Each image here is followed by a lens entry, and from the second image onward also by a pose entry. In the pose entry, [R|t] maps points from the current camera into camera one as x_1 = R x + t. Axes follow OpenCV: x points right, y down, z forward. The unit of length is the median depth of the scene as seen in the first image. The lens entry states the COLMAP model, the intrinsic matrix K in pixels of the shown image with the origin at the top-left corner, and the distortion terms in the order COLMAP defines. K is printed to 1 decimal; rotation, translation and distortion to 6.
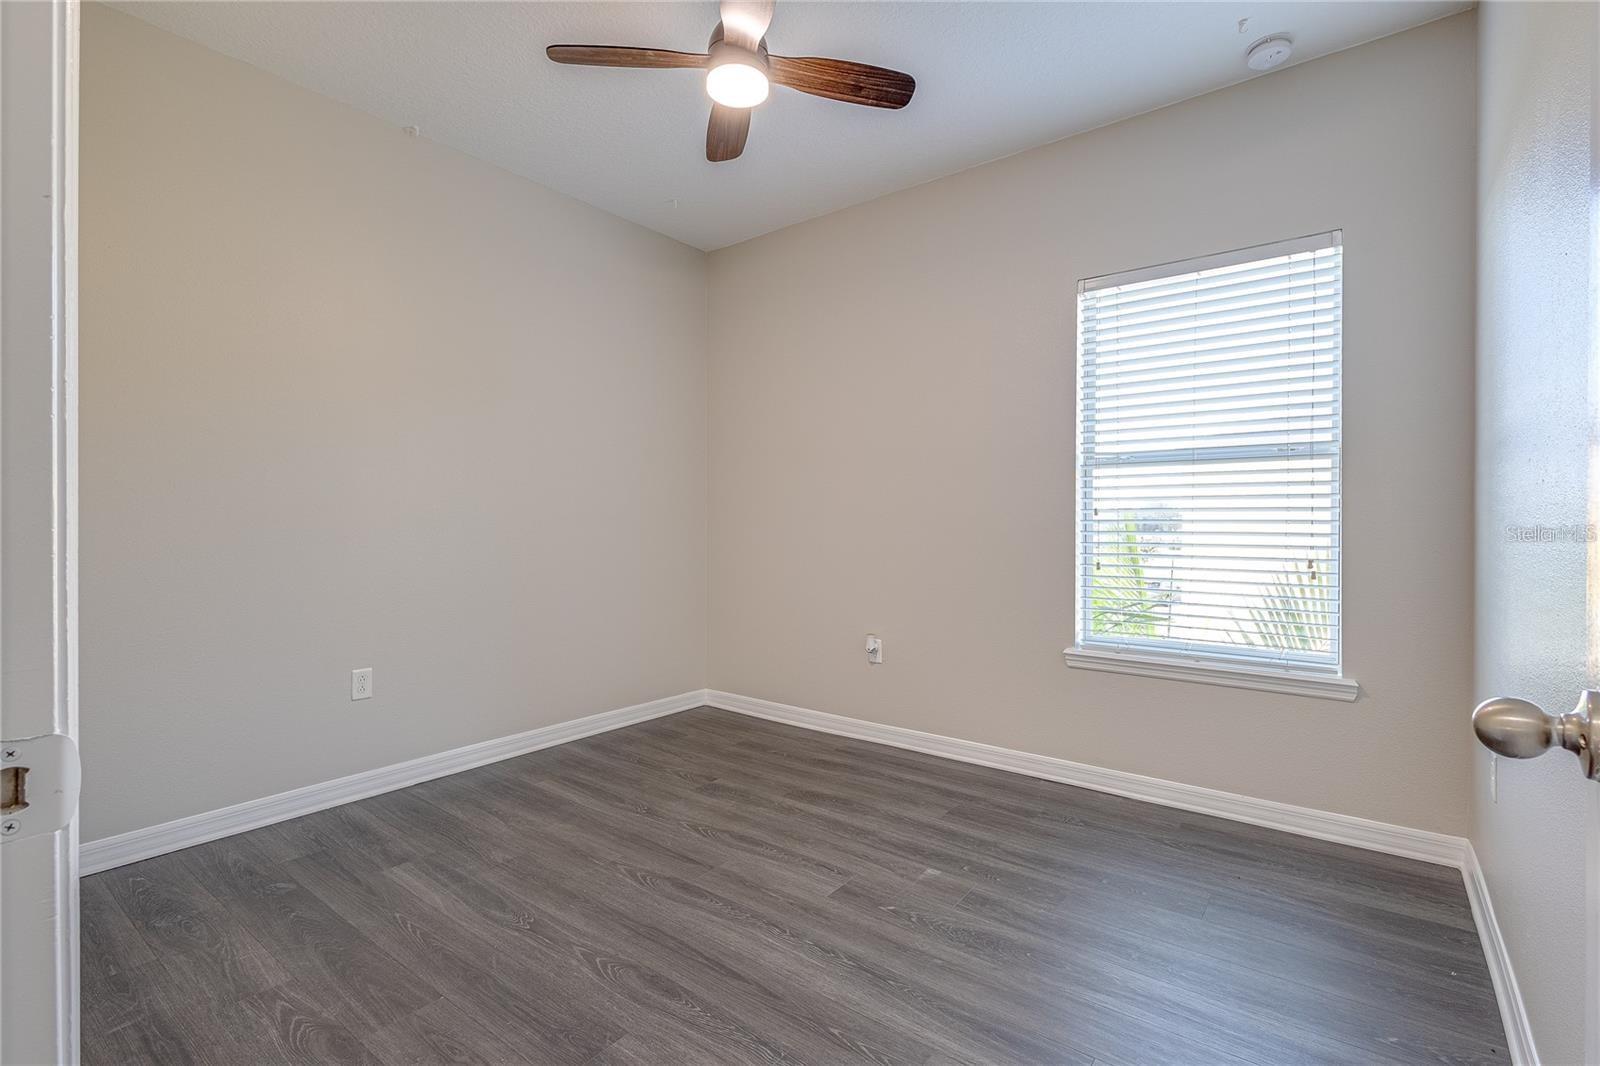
lens RADIAL K [[737.6, 0, 802.3], [0, 737.6, 528.7], [0, 0, 1]] dist [0.002972, 0.000500]
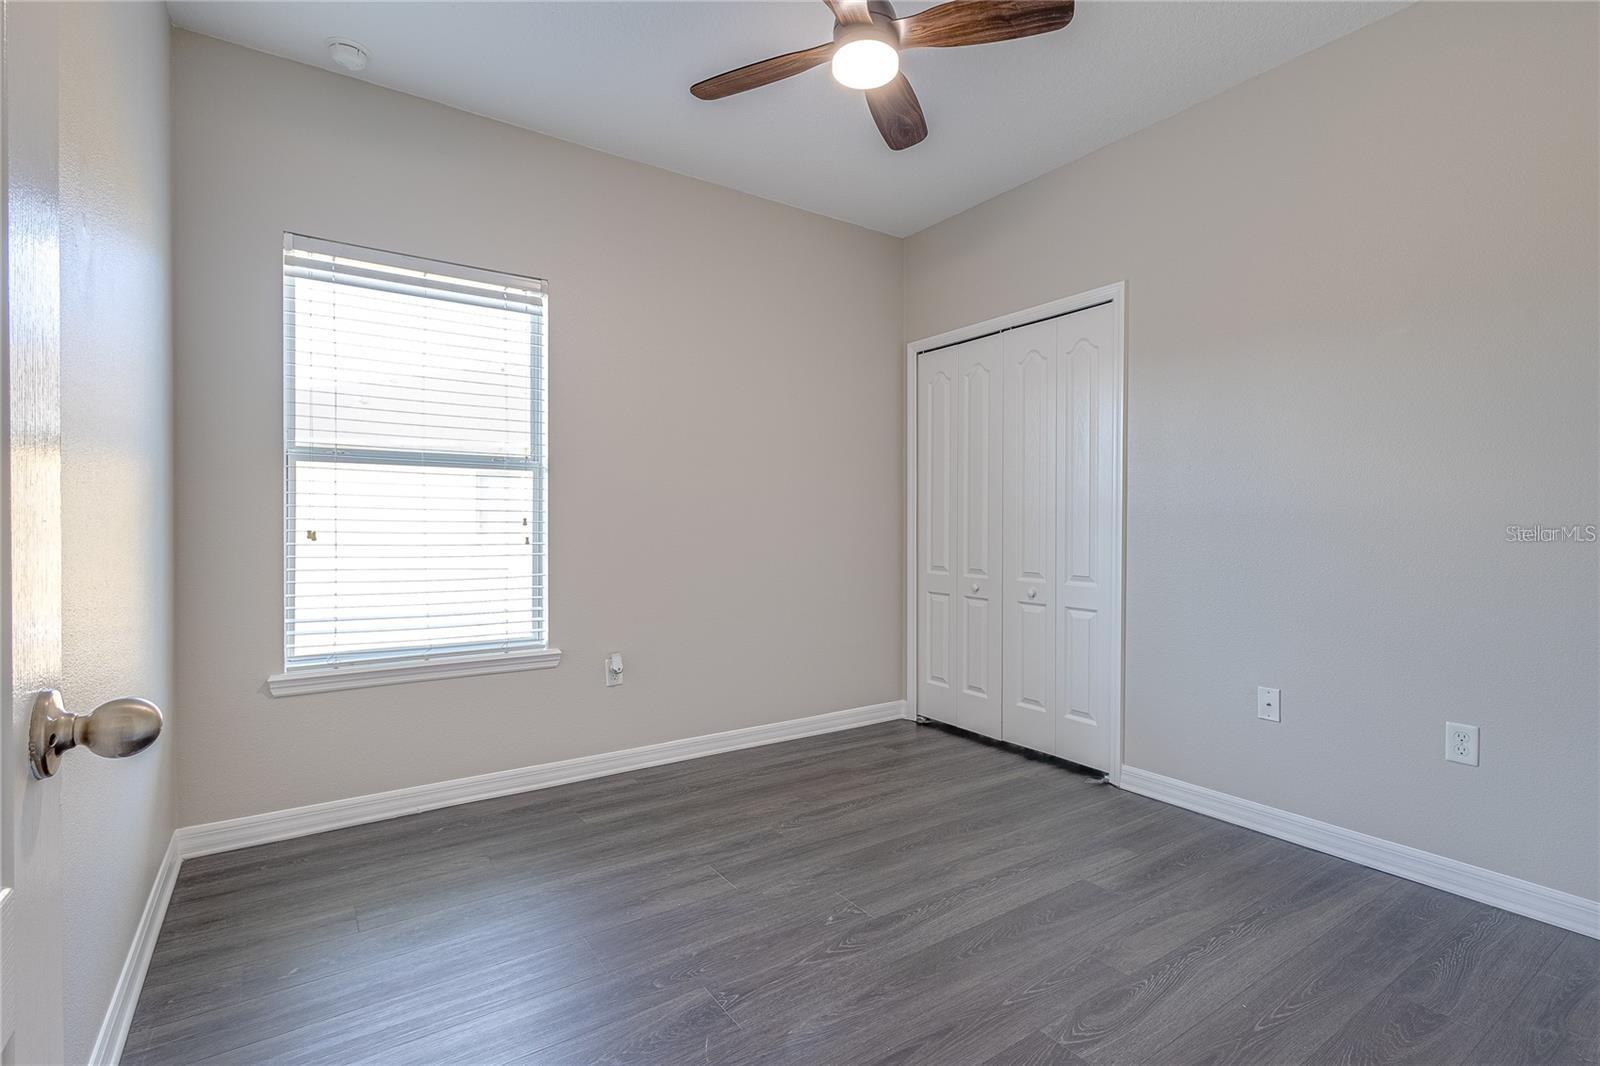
lens RADIAL K [[737.6, 0, 802.3], [0, 737.6, 528.7], [0, 0, 1]] dist [0.002972, 0.000500]
pose [[0.303801, -0.010544, 0.952677, -0.297093], [0.008318, 0.999930, 0.008414, -0.003353], [-0.952699, 0.005368, 0.303867, 0.232868]]
